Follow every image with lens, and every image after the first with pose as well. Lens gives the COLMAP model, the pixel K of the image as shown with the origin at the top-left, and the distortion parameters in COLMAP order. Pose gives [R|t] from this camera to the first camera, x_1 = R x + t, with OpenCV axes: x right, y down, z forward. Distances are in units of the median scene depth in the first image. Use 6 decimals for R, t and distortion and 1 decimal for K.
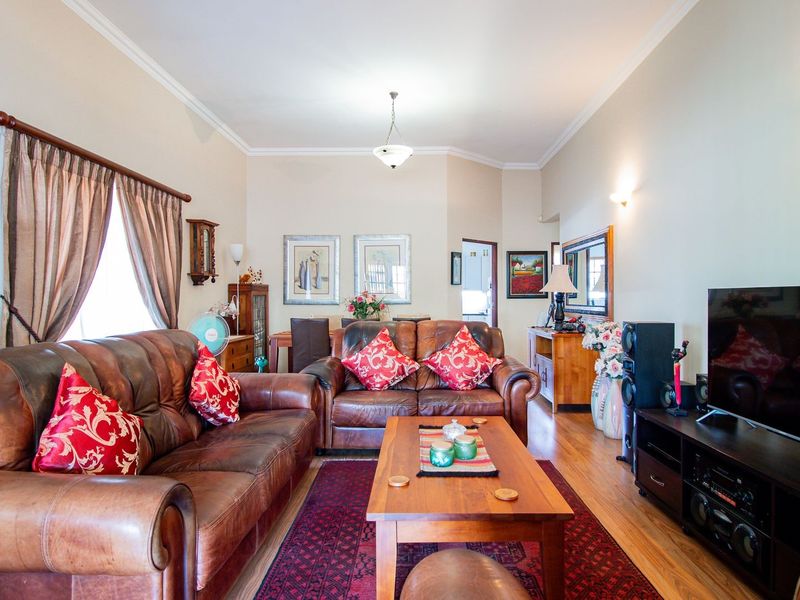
lens RADIAL K [[486.3, 0, 407.3], [0, 486.3, 295.2], [0, 0, 1]] dist [-0.006023, -0.001391]
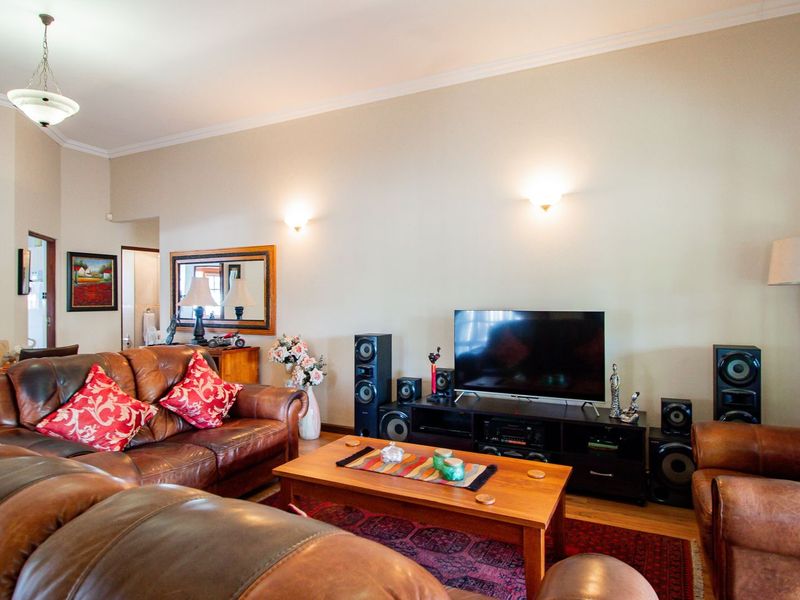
lens RADIAL K [[486.3, 0, 404.8], [0, 486.3, 300.8], [0, 0, 1]] dist [-0.006023, -0.001391]
pose [[0.446666, -0.001264, 0.894700, -0.396547], [-0.003840, 0.999987, 0.003329, -0.024563], [-0.894692, -0.004922, 0.446655, 0.250061]]
